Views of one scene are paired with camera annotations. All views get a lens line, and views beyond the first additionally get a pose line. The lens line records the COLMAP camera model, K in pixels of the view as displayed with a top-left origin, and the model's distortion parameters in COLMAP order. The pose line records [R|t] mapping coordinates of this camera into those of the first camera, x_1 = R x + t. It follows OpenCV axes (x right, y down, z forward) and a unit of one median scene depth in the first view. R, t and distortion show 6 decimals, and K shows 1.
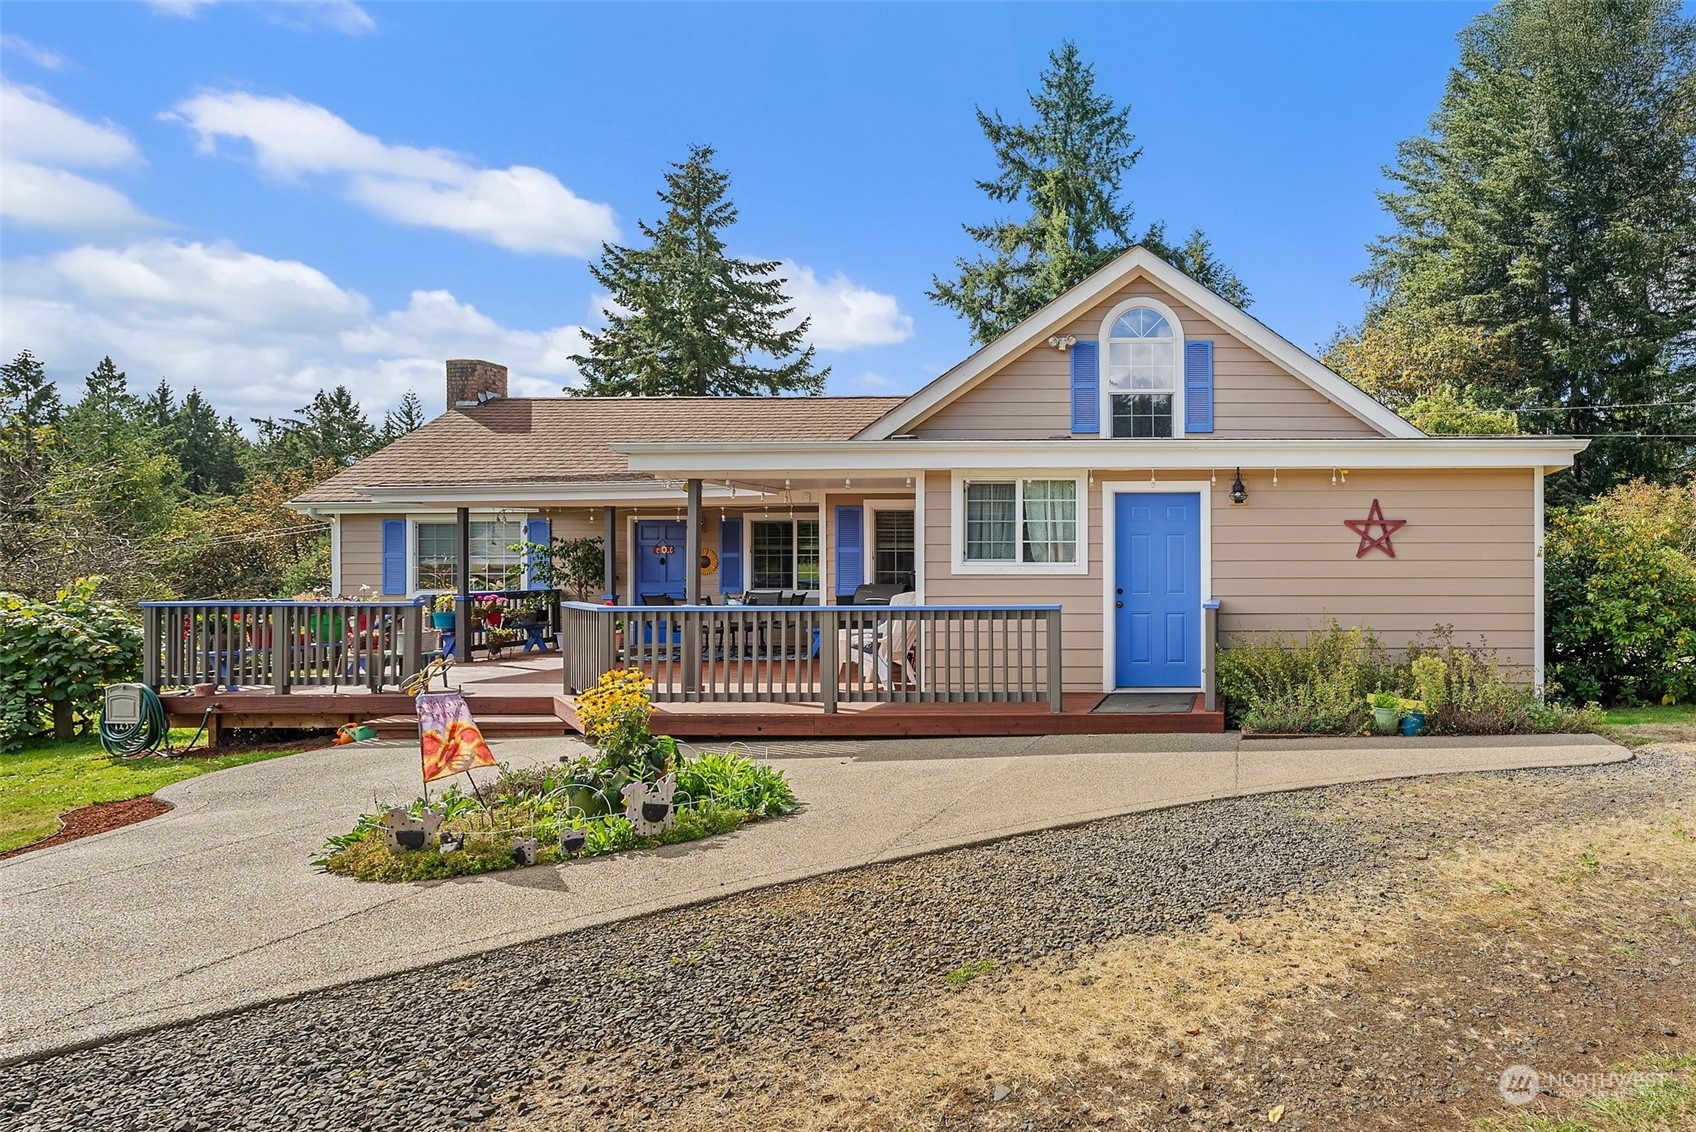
lens RADIAL K [[1042.2, 0, 803.6], [0, 1042.2, 568.3], [0, 0, 1]] dist [-0.001758, -0.001735]
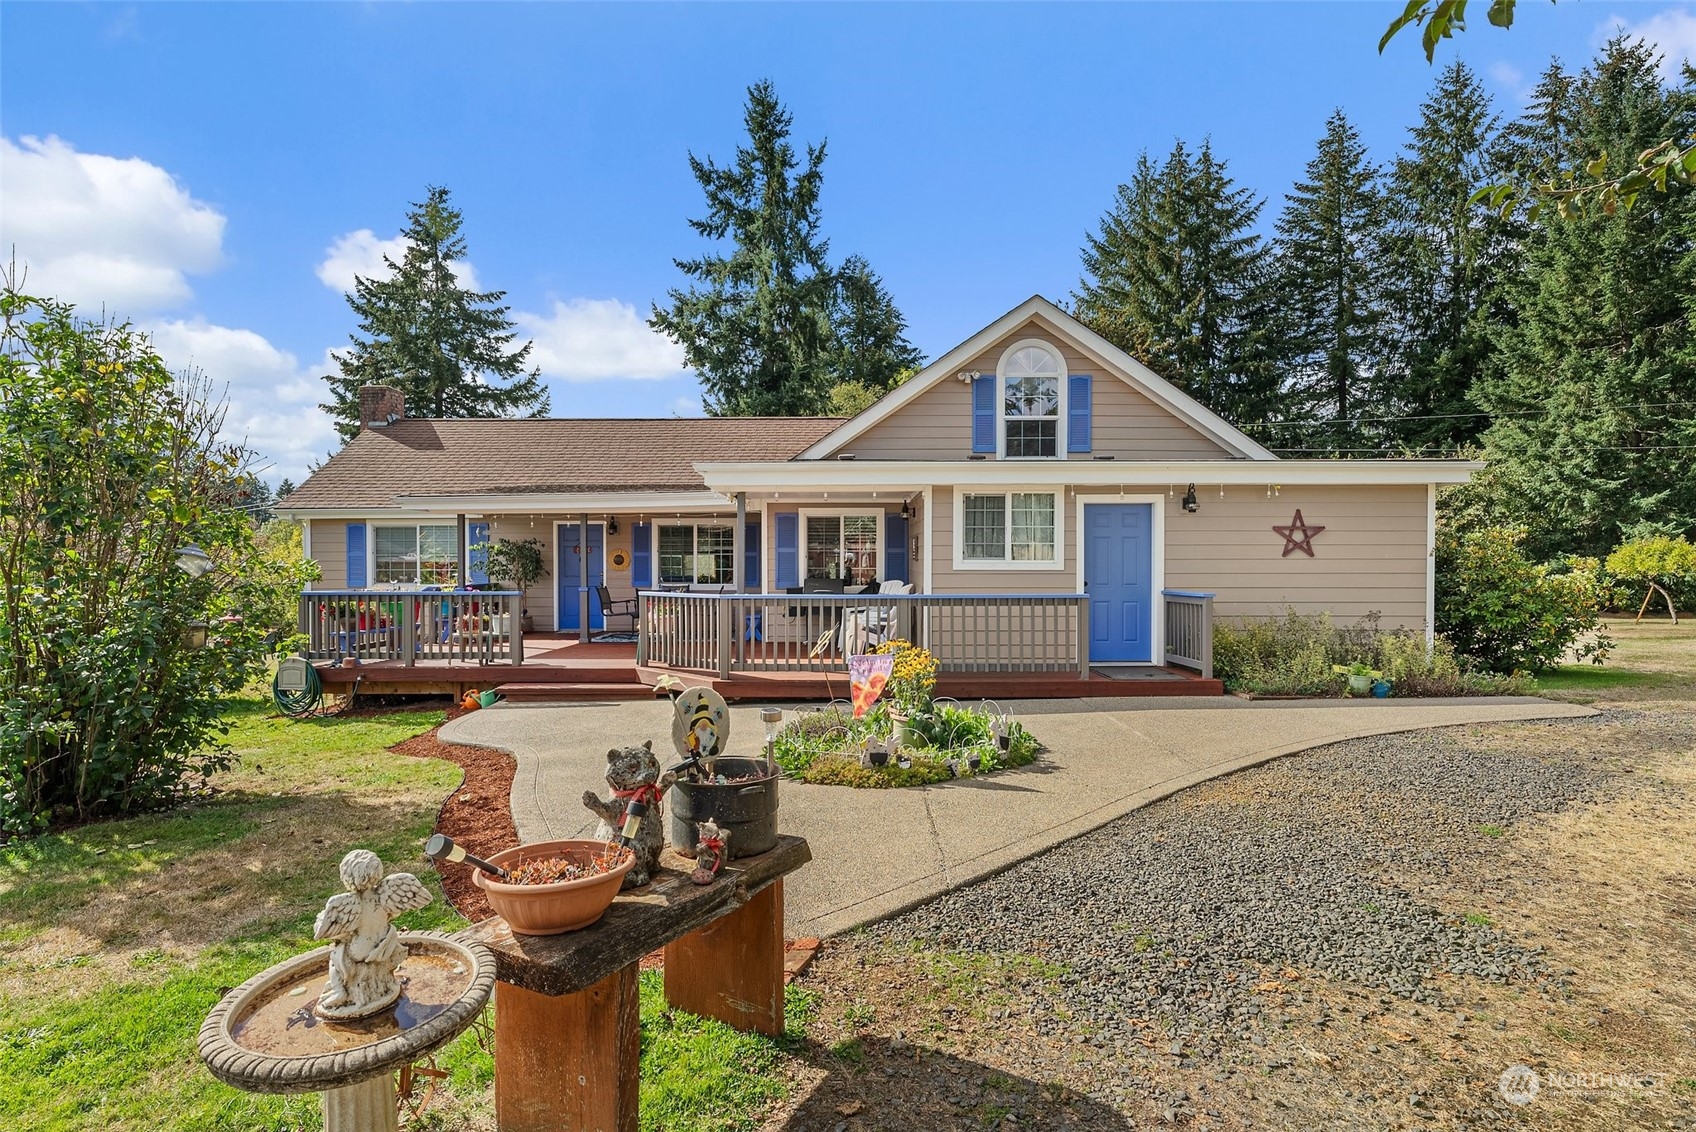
lens RADIAL K [[842.4, 0, 838.9], [0, 842.4, 578.6], [0, 0, 1]] dist [0.003567, -0.001600]
pose [[0.999999, 0.001294, -0.000308, 0.155081], [-0.001288, 0.999867, 0.016237, -0.000674], [0.000329, -0.016236, 0.999868, 0.041878]]
